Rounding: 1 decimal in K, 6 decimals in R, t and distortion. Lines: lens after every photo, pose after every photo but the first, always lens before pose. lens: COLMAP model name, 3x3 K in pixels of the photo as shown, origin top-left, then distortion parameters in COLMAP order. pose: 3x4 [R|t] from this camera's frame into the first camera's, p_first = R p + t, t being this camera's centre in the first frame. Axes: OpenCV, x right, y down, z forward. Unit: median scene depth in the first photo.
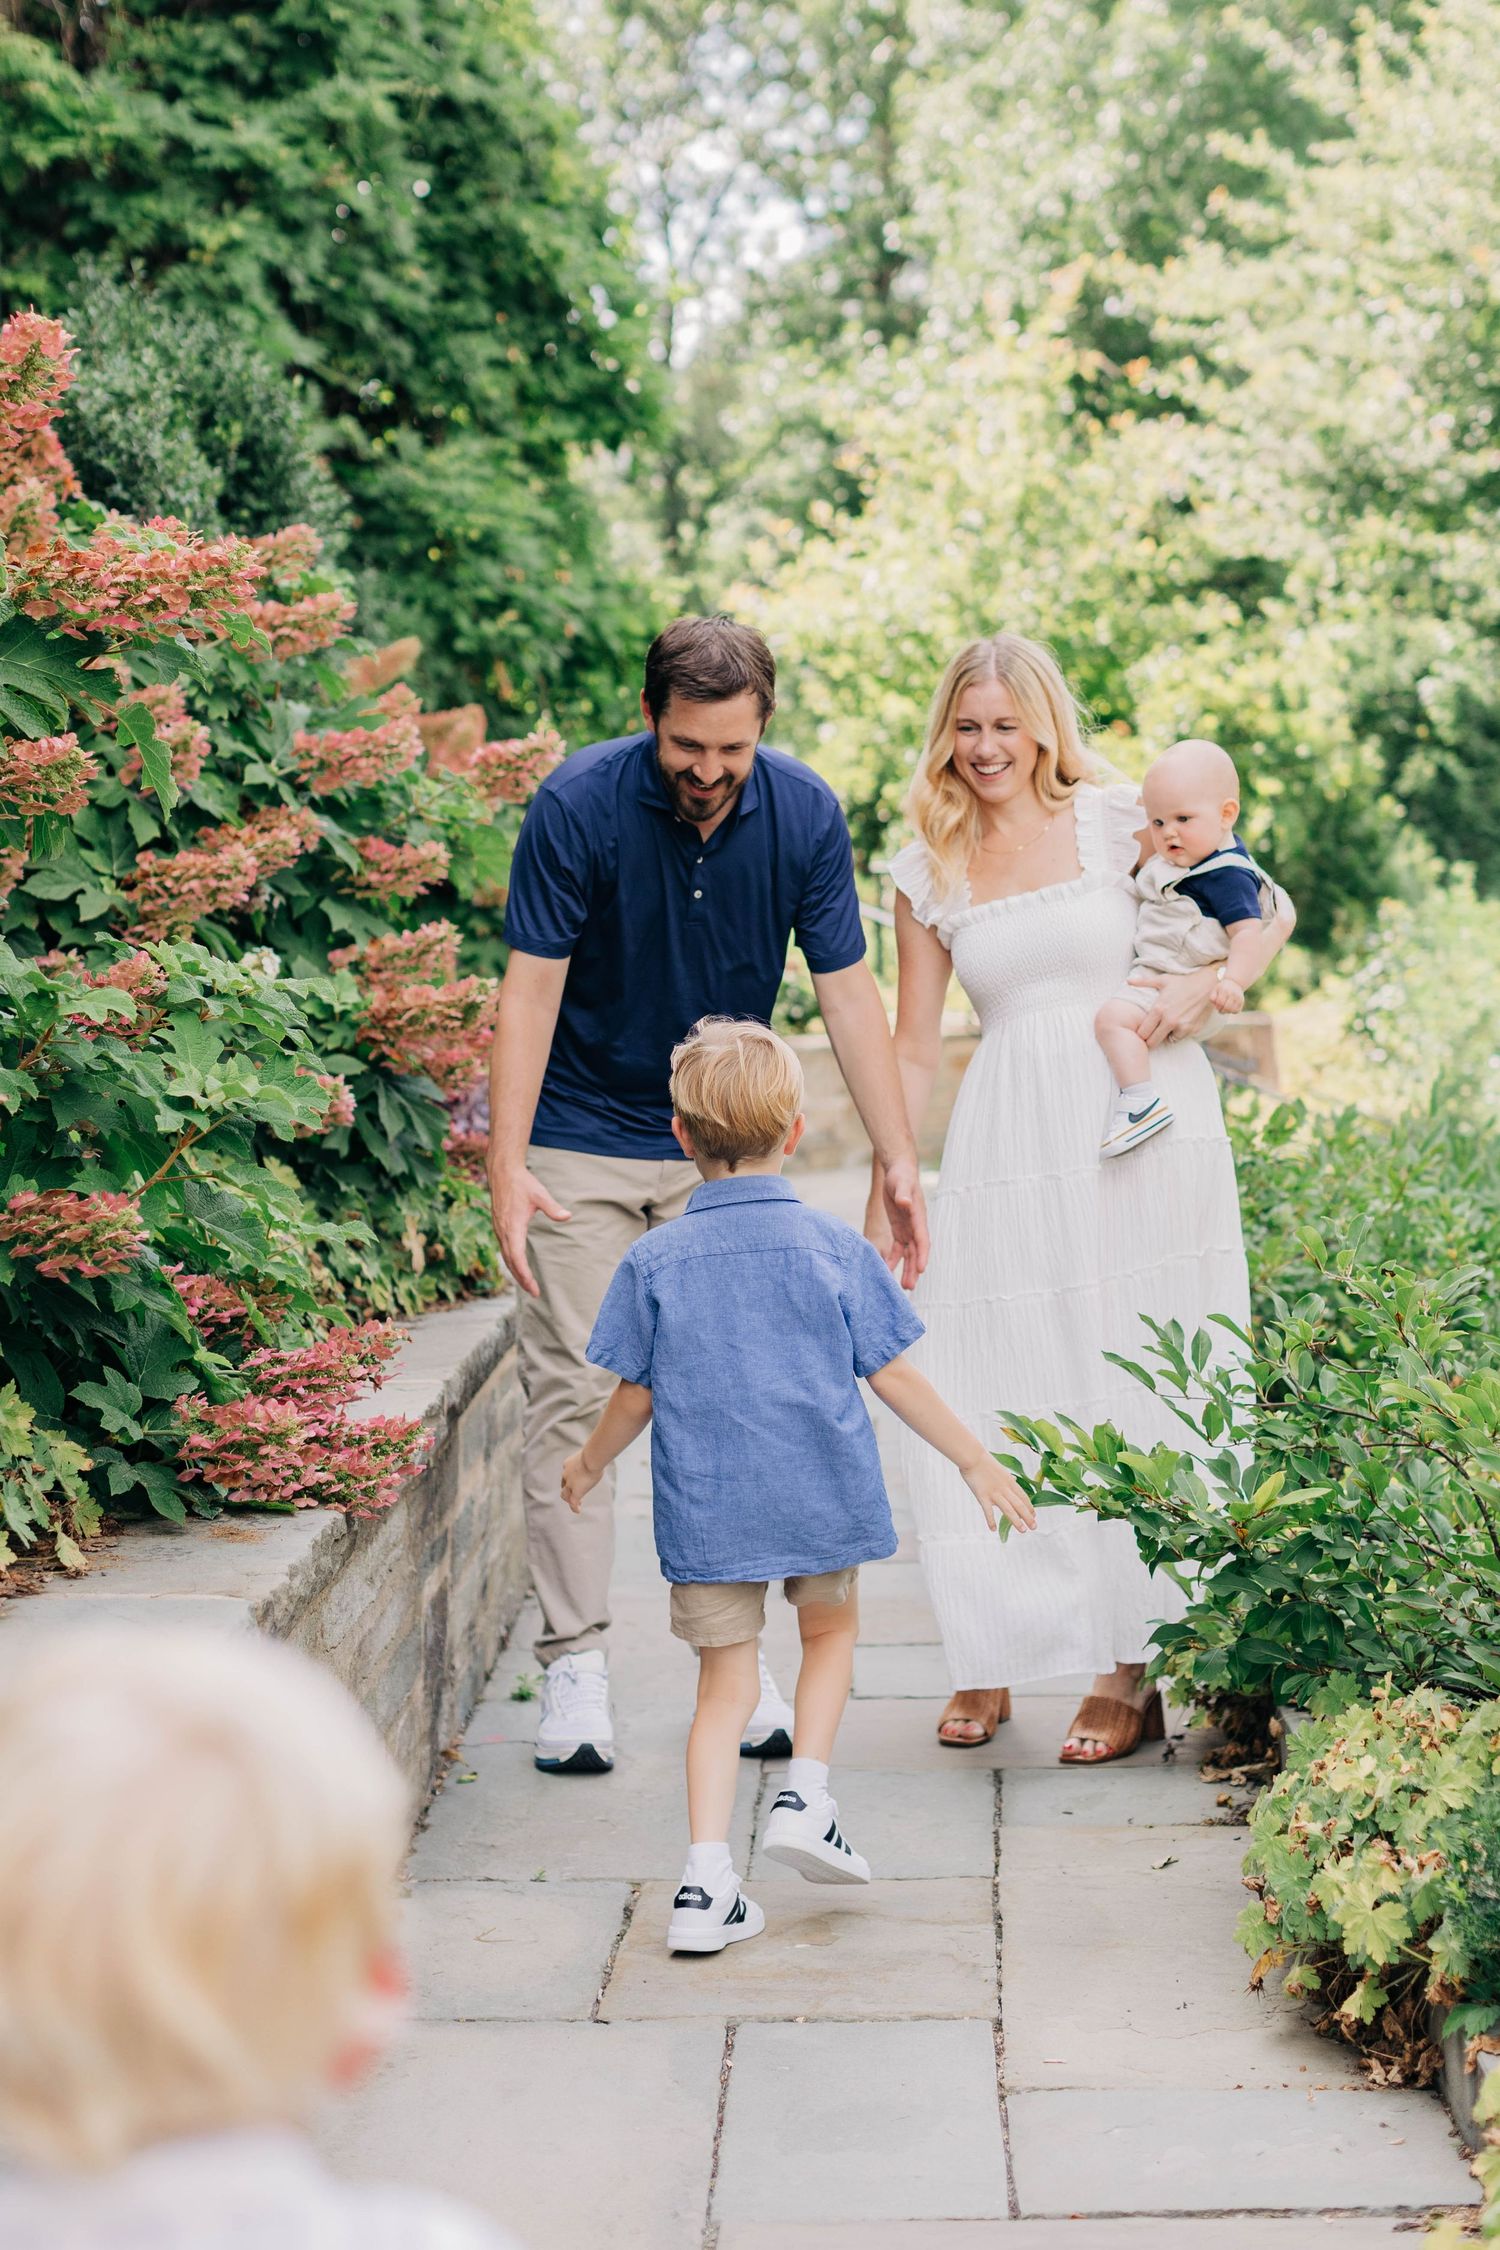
lens RADIAL K [[4577.3, 0, 750.0], [0, 4577.3, 1125.0], [0, 0, 1]] dist [-0.480289, 0.128899]
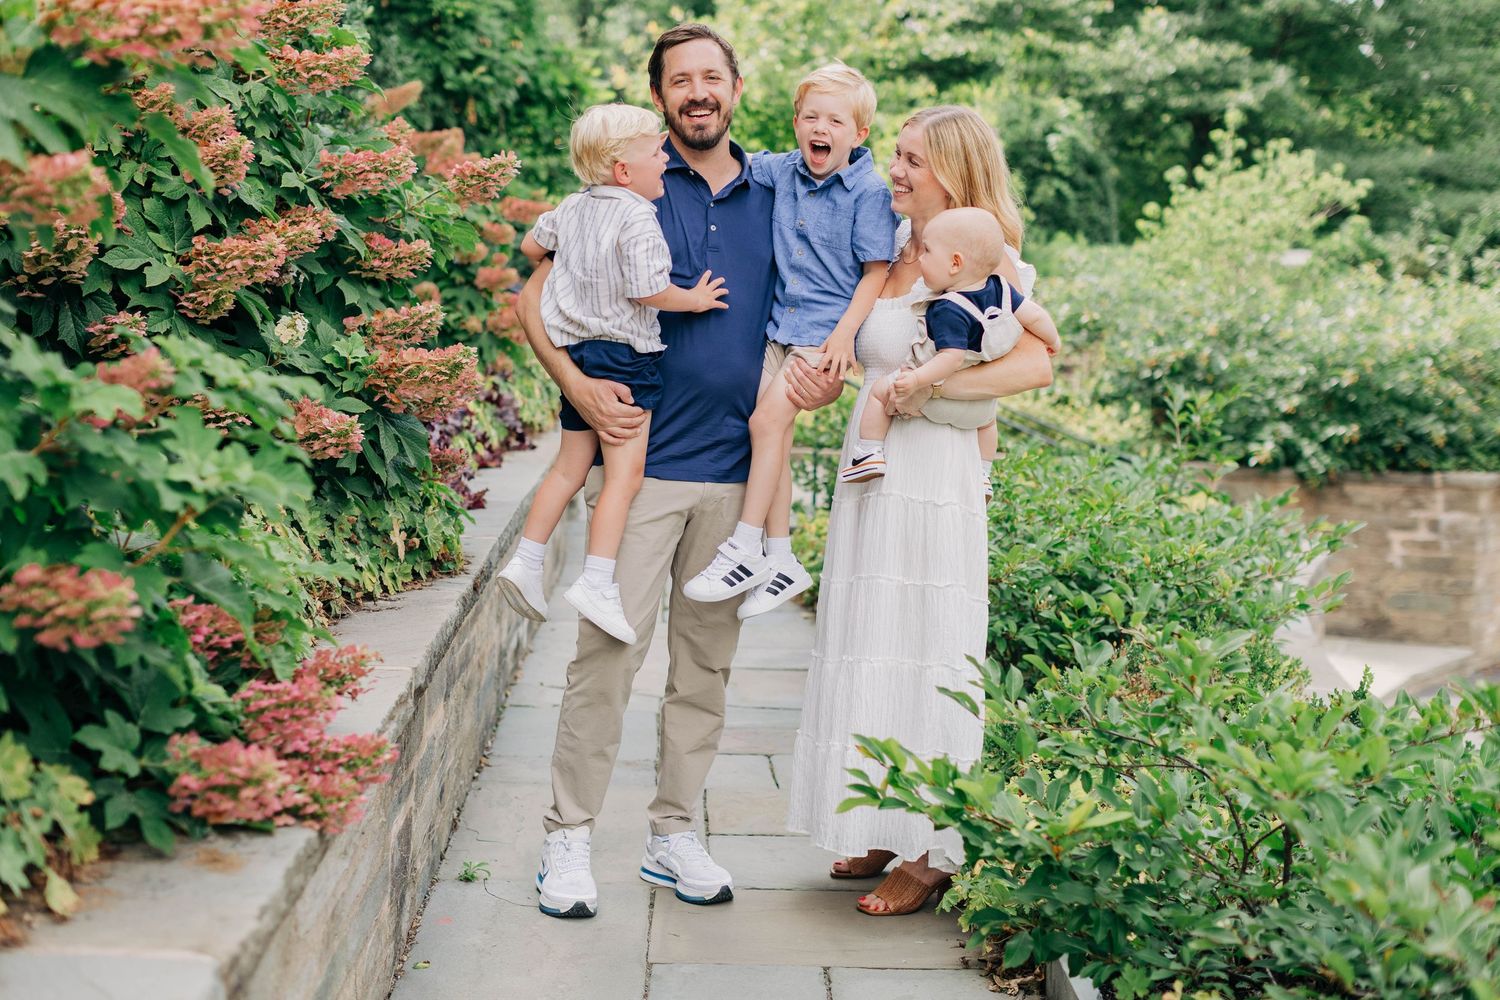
lens RADIAL K [[2300.3, 0, 750.0], [0, 2300.3, 500.0], [0, 0, 1]] dist [0.008676, 0.085183]
pose [[0.997046, 0.033779, 0.068977, -0.016520], [-0.038473, 0.996950, 0.067897, -0.035255], [-0.066473, -0.070350, 0.995305, 0.311964]]
